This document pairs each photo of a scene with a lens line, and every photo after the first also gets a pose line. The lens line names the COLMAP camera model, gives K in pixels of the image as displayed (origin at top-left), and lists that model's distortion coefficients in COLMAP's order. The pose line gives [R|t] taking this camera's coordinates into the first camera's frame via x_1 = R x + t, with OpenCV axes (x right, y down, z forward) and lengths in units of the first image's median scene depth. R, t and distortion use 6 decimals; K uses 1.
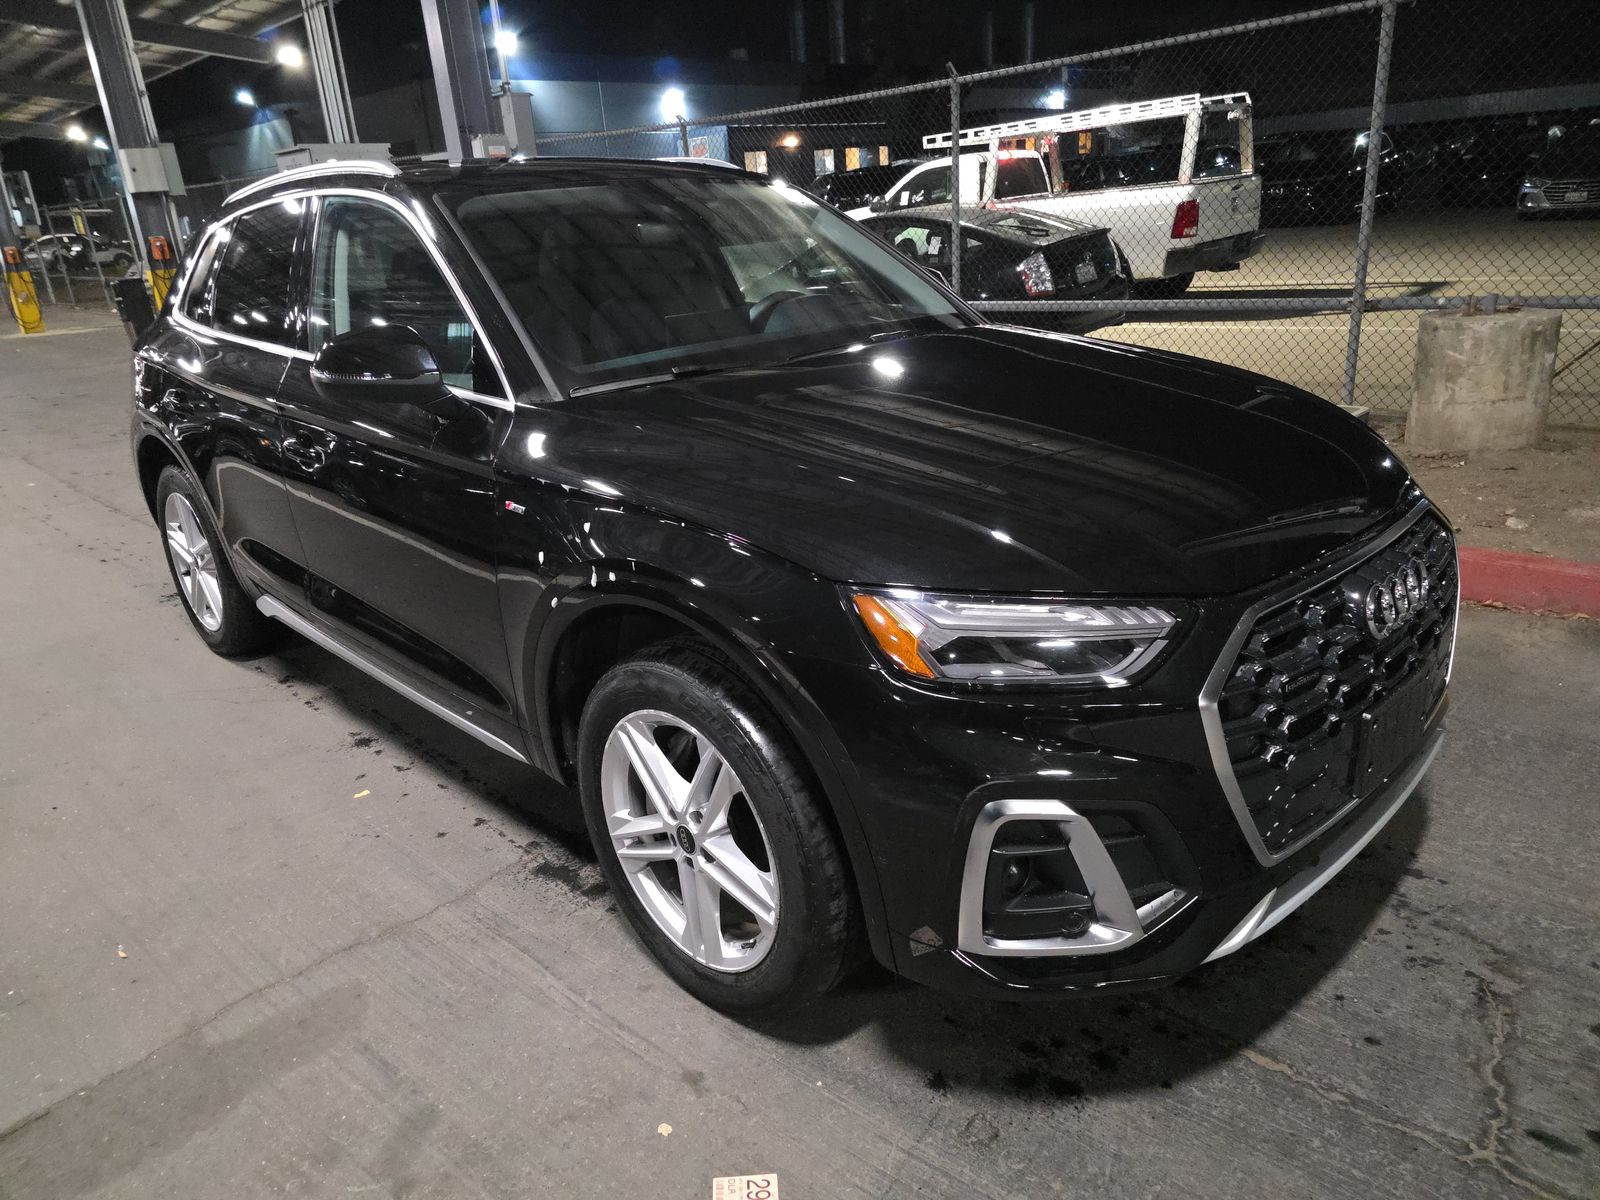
lens RADIAL K [[1081.3, 0, 793.5], [0, 1081.3, 600.5], [0, 0, 1]] dist [0.008419, 0.000762]
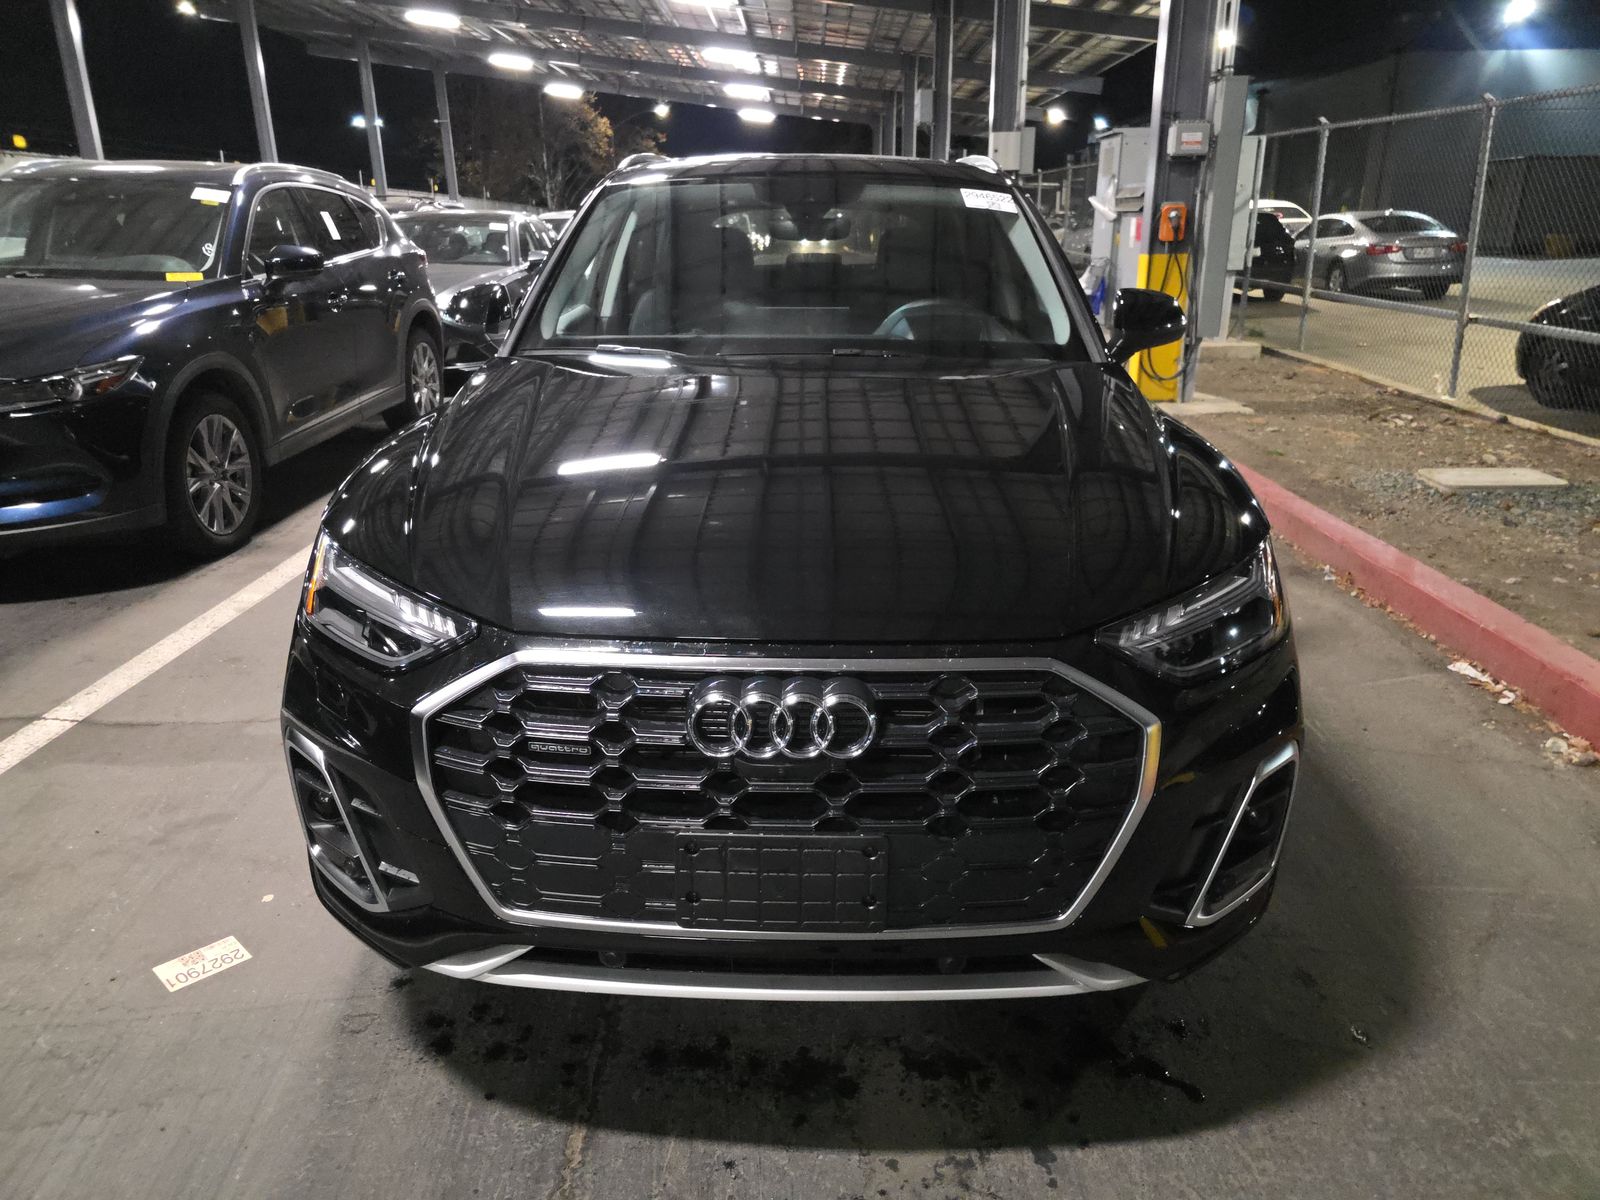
lens RADIAL K [[1081.3, 0, 789.9], [0, 1081.3, 596.7], [0, 0, 1]] dist [0.008419, 0.000762]
pose [[0.700993, 0.289670, -0.651690, 1.023150], [-0.281098, 0.952045, 0.120810, -0.192488], [0.655433, 0.098502, 0.748803, 0.360988]]
